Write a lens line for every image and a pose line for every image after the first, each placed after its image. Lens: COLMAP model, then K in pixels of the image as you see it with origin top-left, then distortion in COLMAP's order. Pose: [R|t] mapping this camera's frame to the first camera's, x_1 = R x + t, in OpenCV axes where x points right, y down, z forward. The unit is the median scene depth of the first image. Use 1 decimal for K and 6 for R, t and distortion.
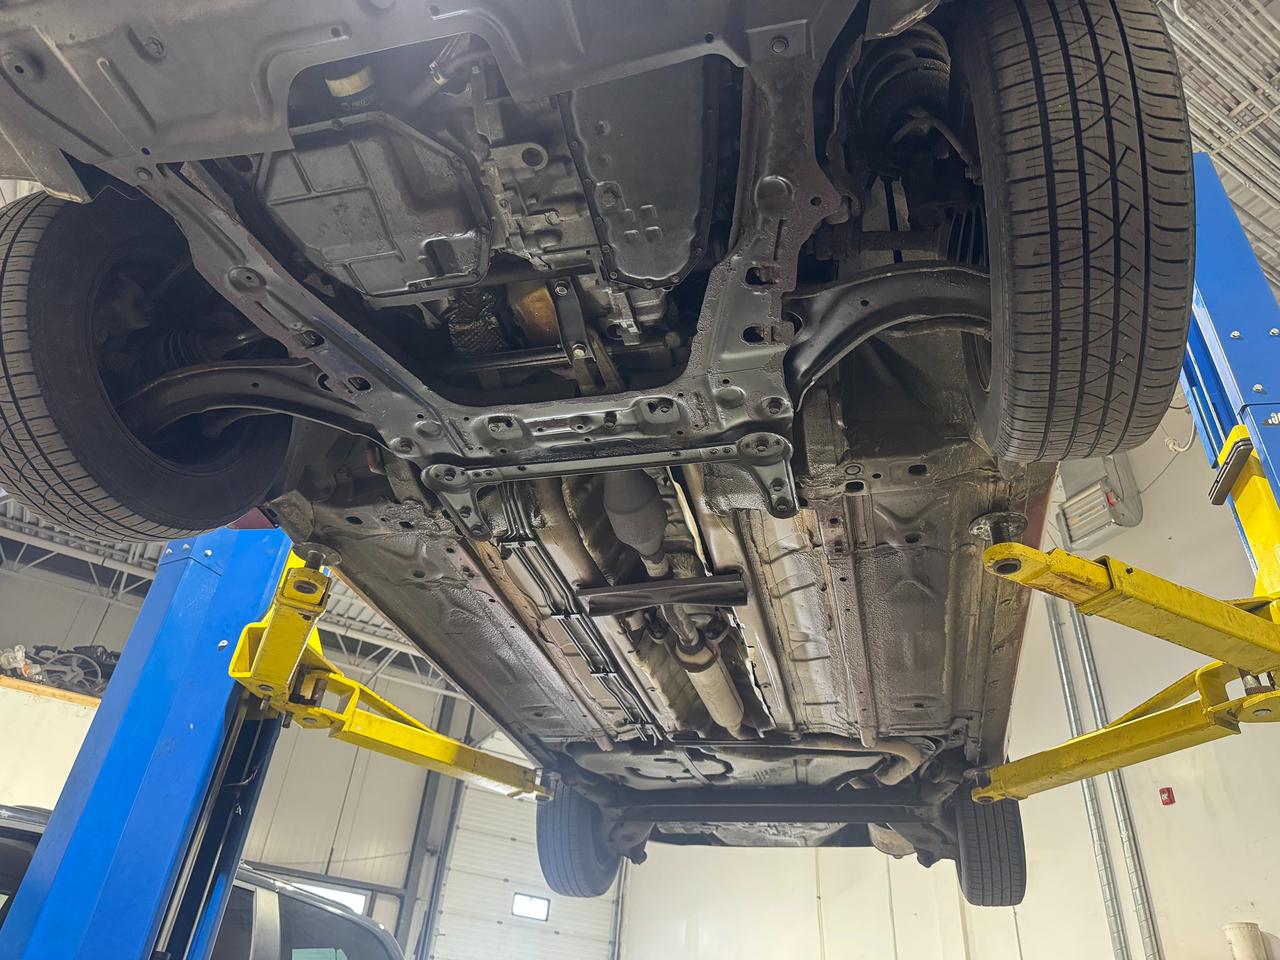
lens RADIAL K [[905.6, 0, 654.6], [0, 905.6, 487.3], [0, 0, 1]] dist [0.044181, -0.058690]
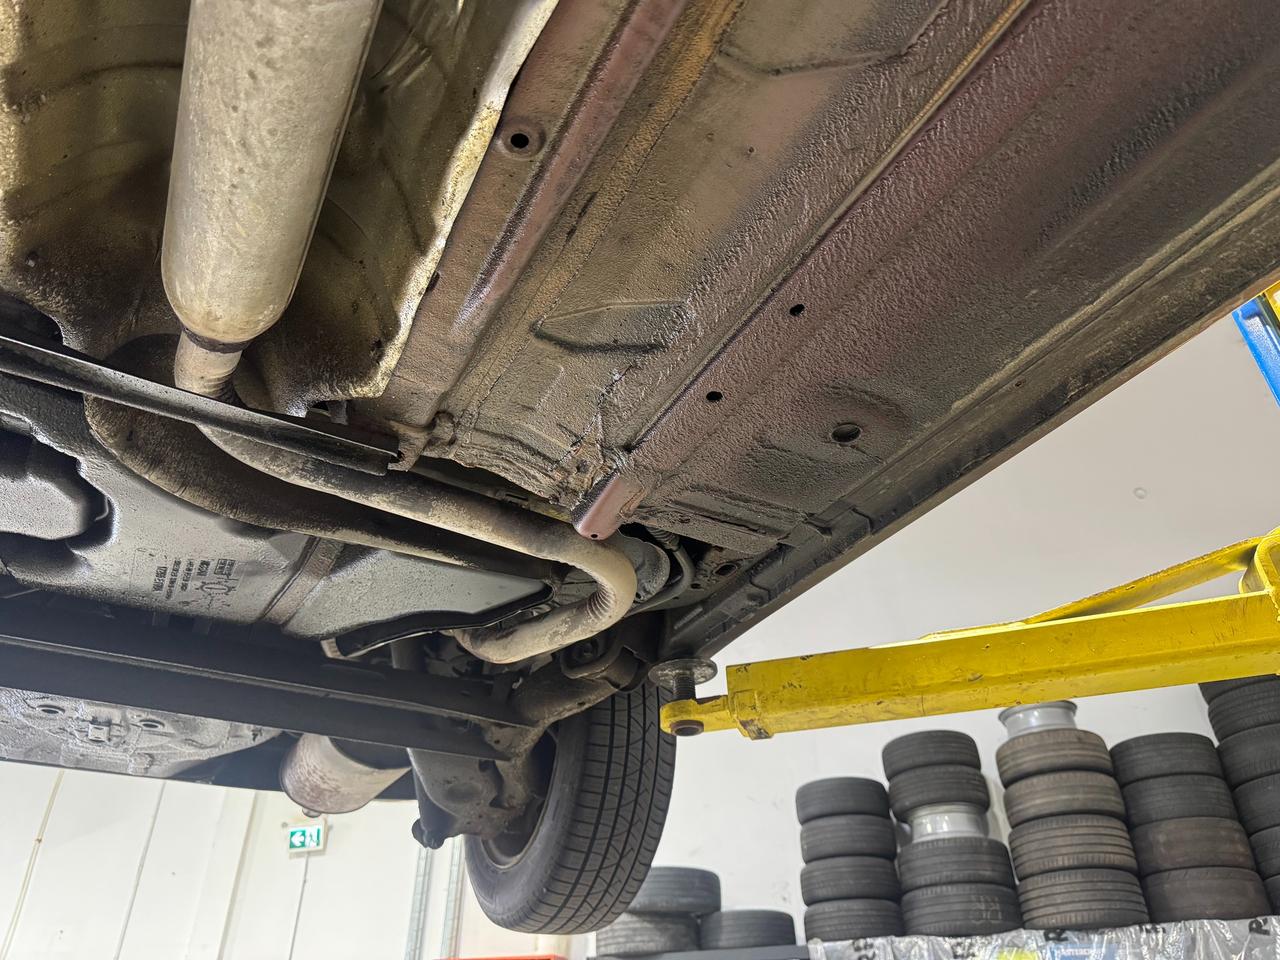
lens RADIAL K [[905.6, 0, 654.6], [0, 905.6, 487.3], [0, 0, 1]] dist [0.044181, -0.058690]
pose [[0.727038, 0.316725, 0.609181, 0.021962], [-0.343725, 0.935957, -0.076397, 0.249438], [-0.594364, -0.153847, 0.789343, 0.612656]]
